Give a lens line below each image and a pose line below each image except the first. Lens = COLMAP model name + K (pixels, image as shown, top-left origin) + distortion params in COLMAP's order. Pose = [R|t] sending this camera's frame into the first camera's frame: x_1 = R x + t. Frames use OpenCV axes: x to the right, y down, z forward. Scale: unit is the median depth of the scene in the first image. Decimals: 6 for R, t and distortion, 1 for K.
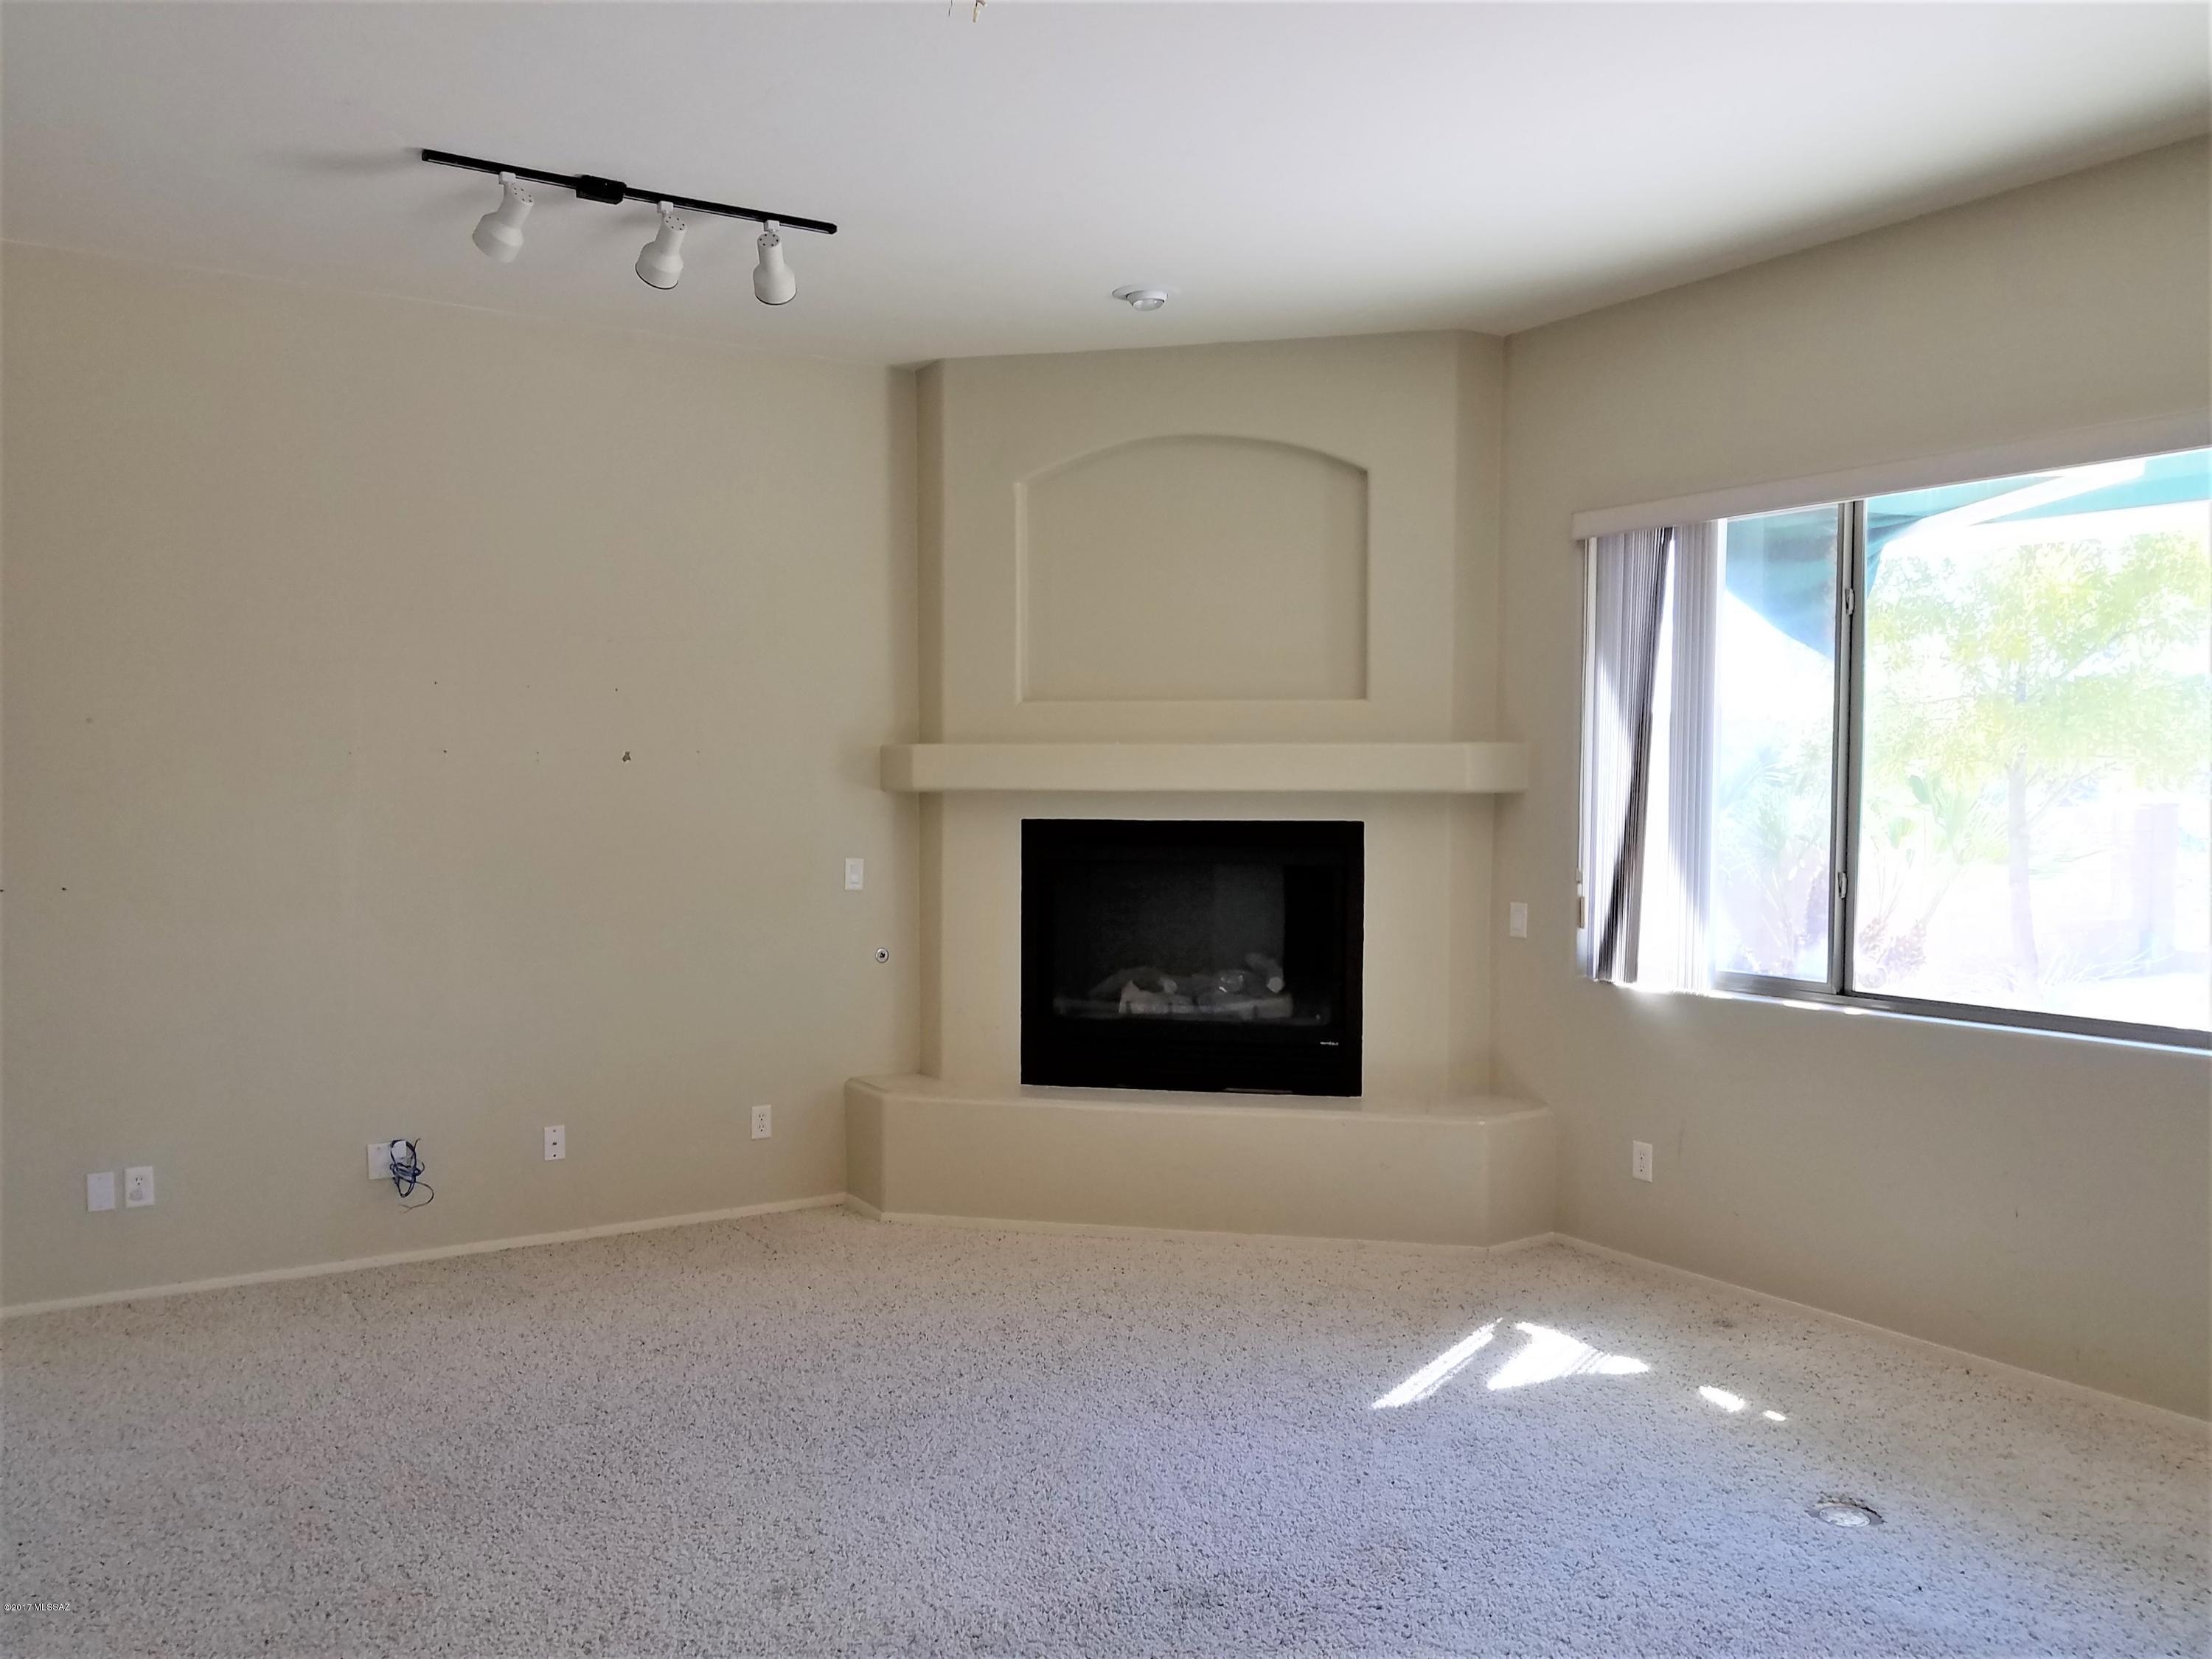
lens RADIAL K [[1738.2, 0, 1112.6], [0, 1738.2, 880.6], [0, 0, 1]] dist [0.021710, -0.012518]
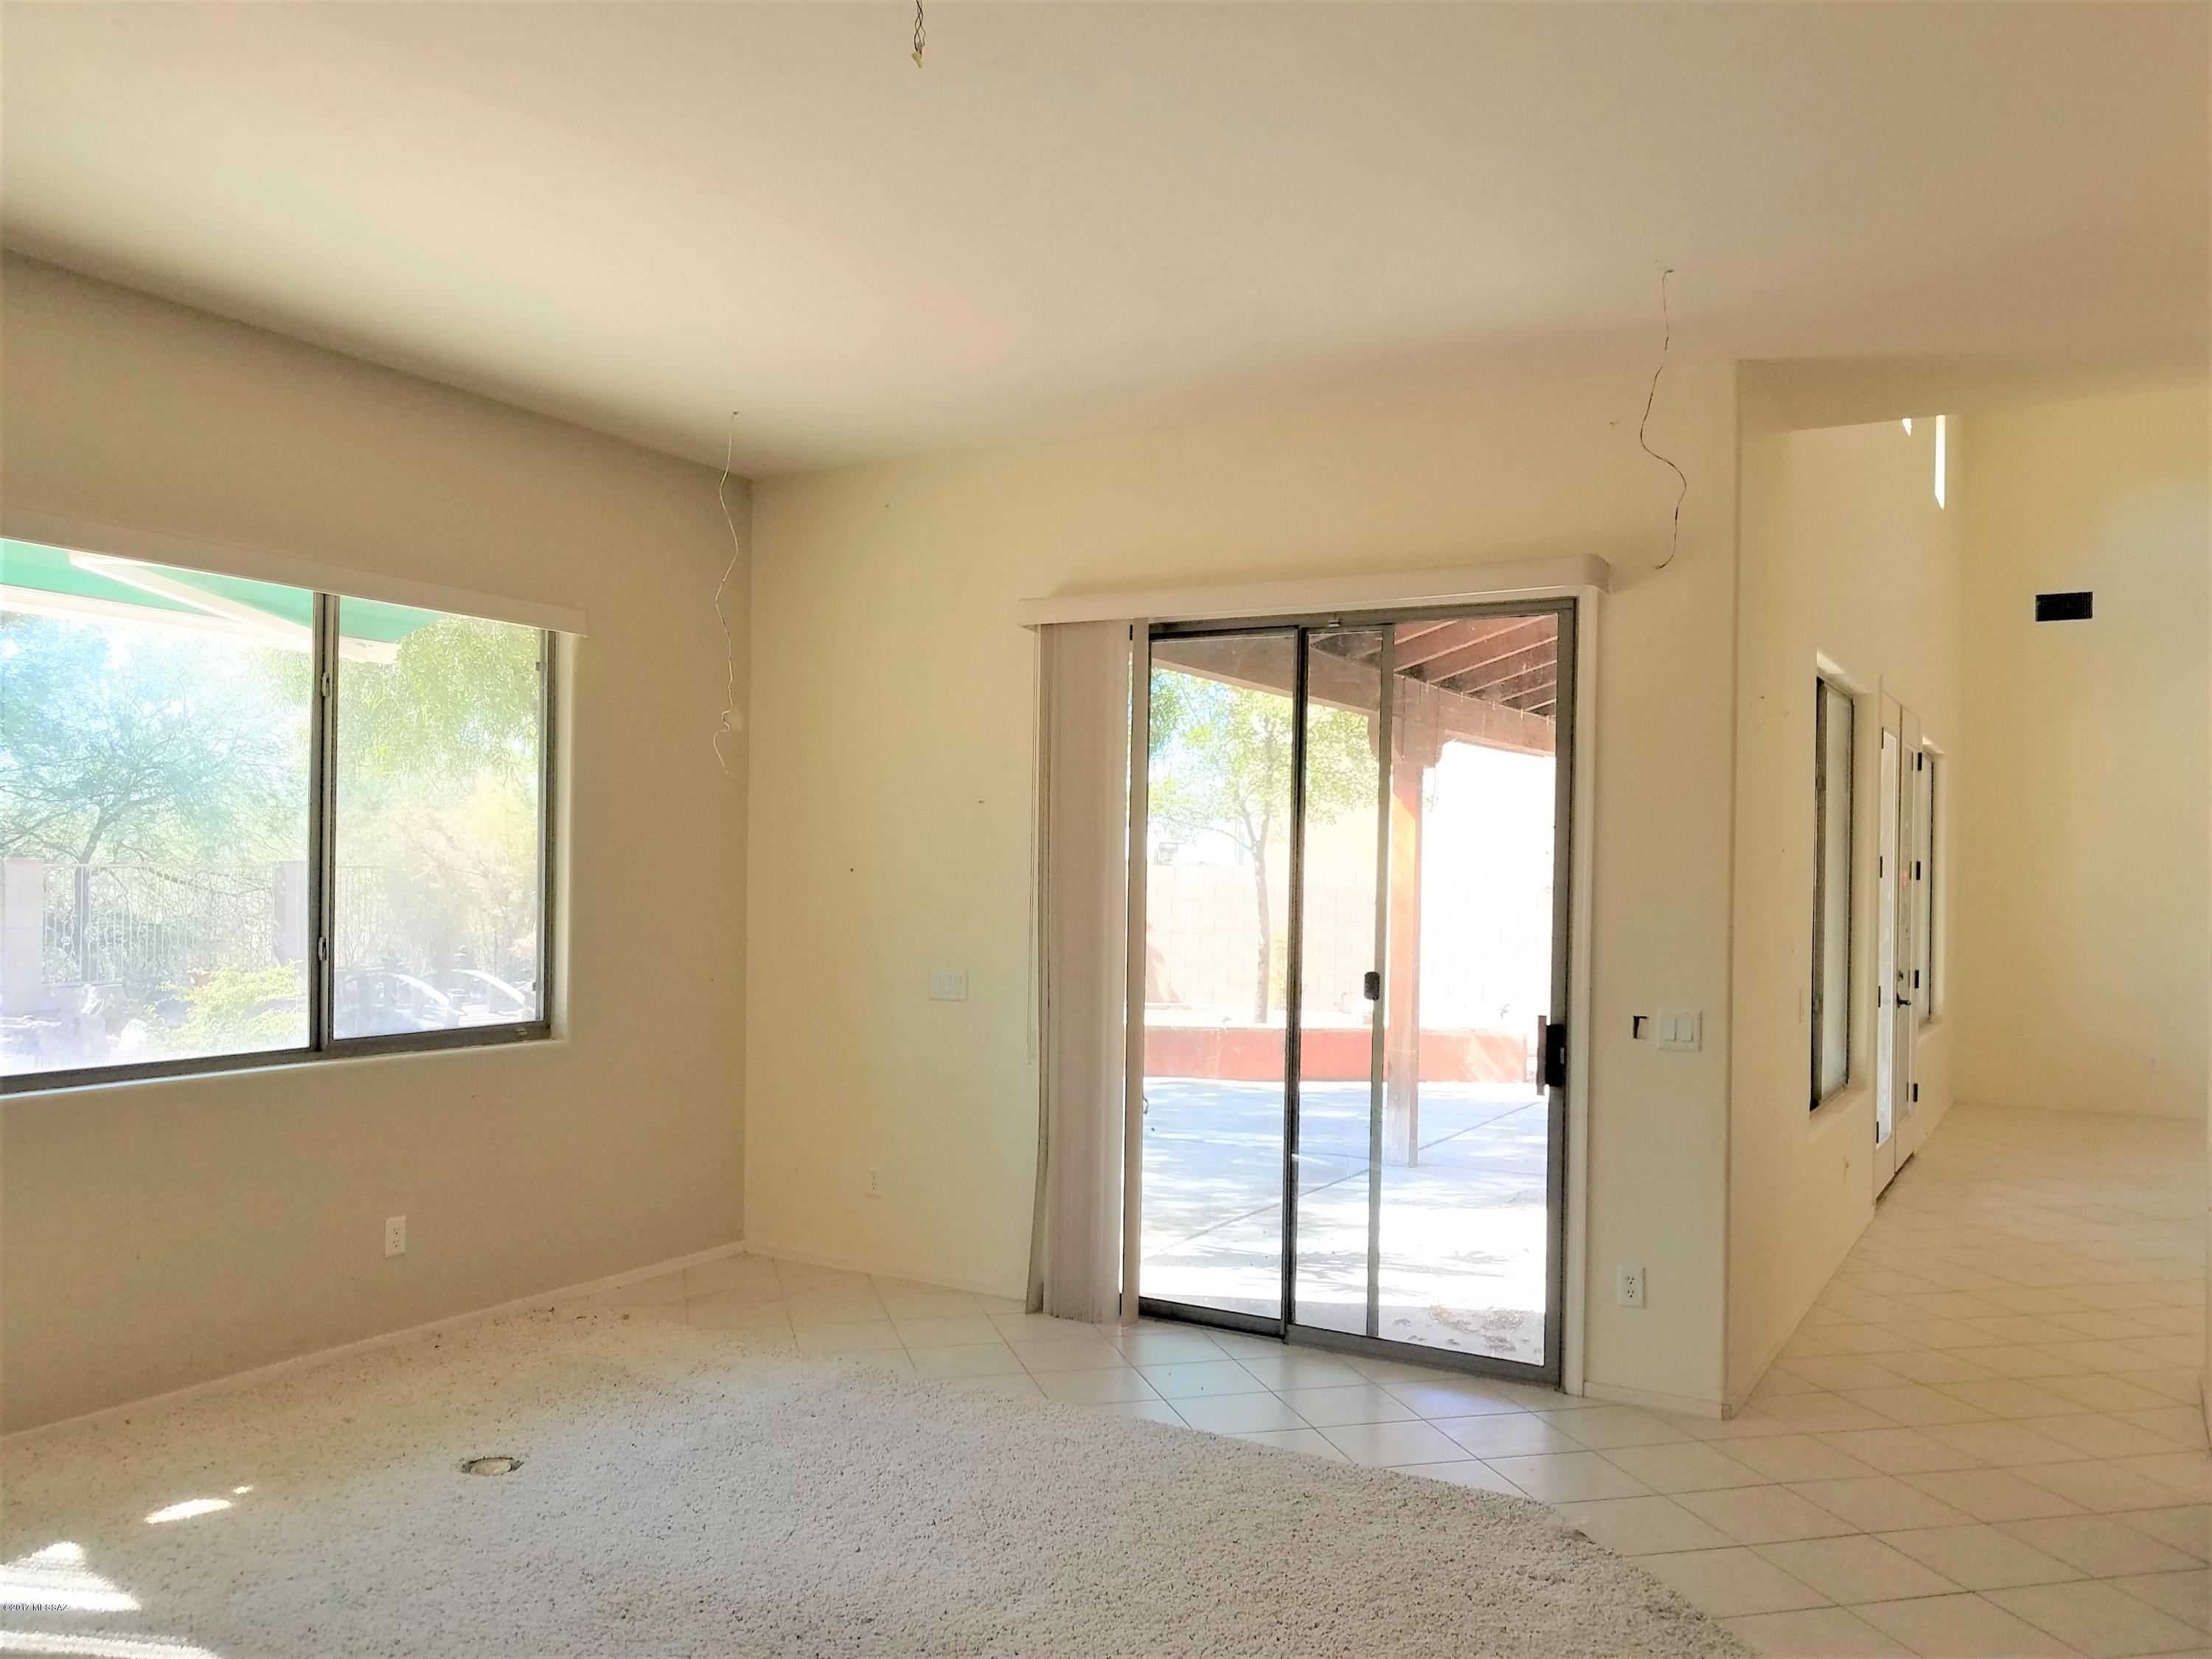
lens RADIAL K [[1738.2, 0, 1110.5], [0, 1738.2, 855.8], [0, 0, 1]] dist [0.021710, -0.012518]
pose [[-0.464852, -0.008836, 0.885345, -0.559676], [0.023494, 0.999475, 0.022310, -0.049195], [-0.885077, 0.031171, -0.464400, 0.783966]]
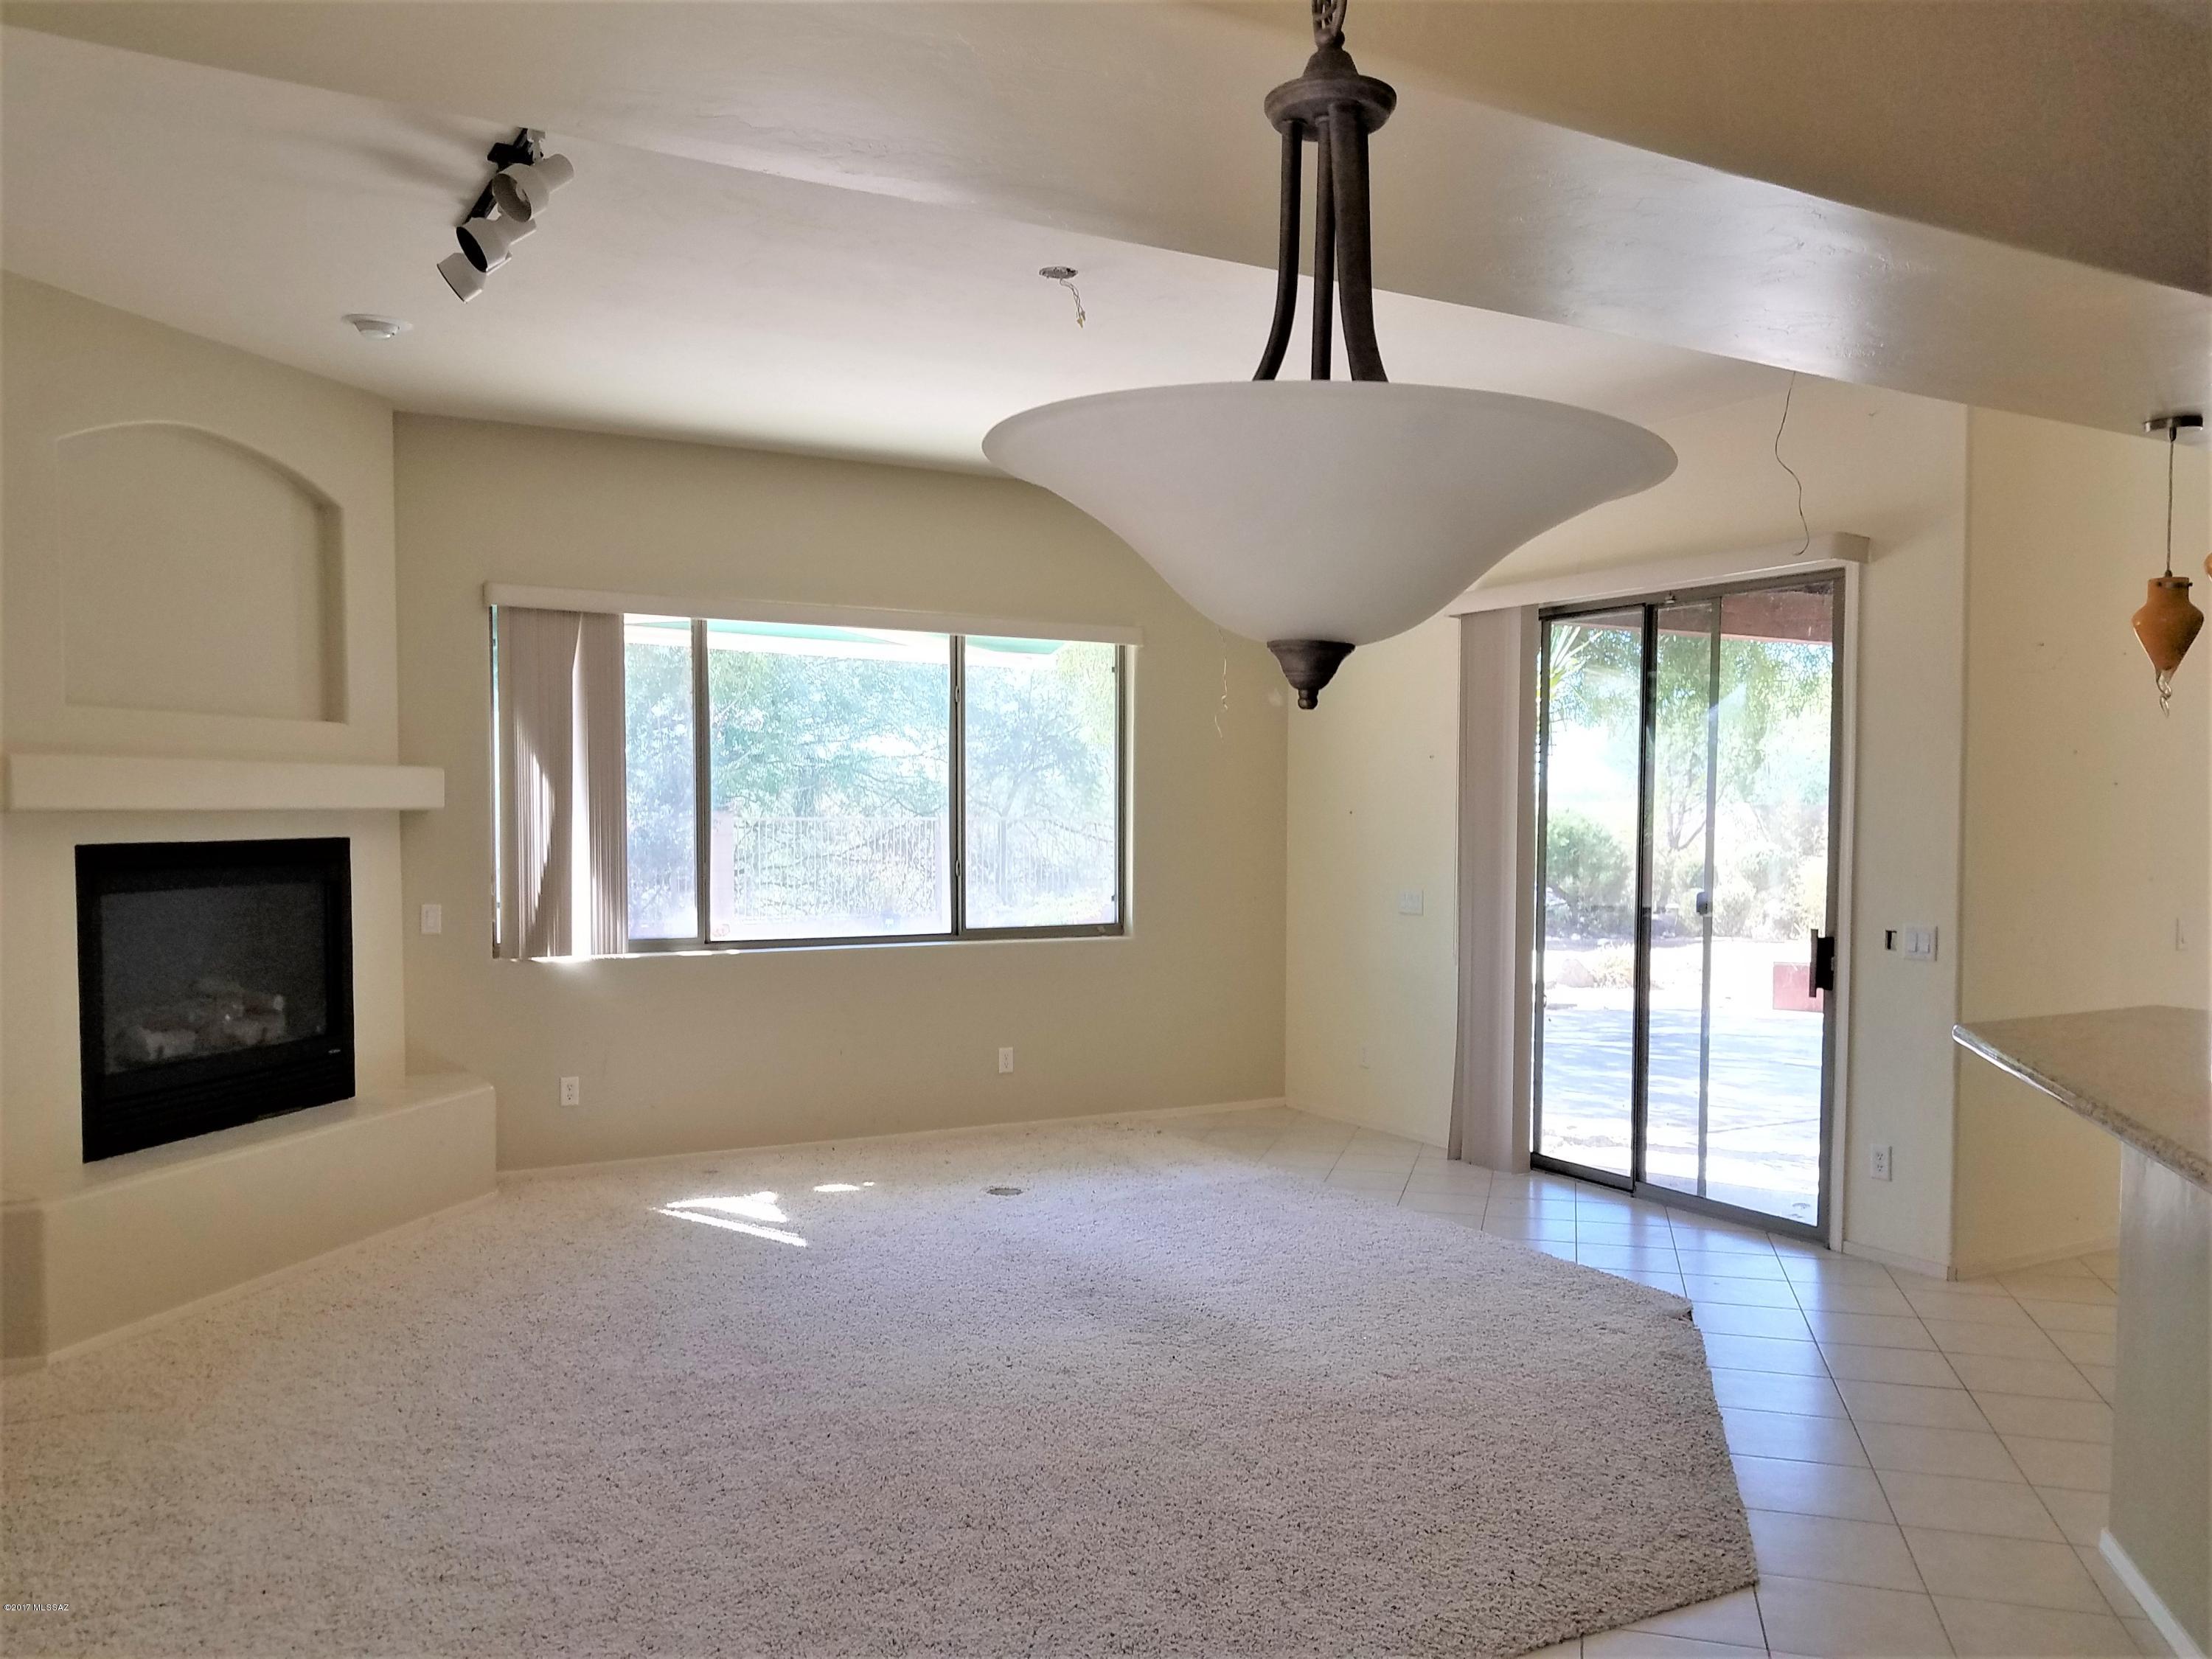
lens RADIAL K [[1738.2, 0, 1080.6], [0, 1738.2, 881.6], [0, 0, 1]] dist [0.021710, -0.012518]
pose [[0.051165, -0.049243, 0.997475, -0.970764], [0.046318, 0.997826, 0.046884, -0.039485], [-0.997616, 0.043803, 0.053335, 0.537922]]
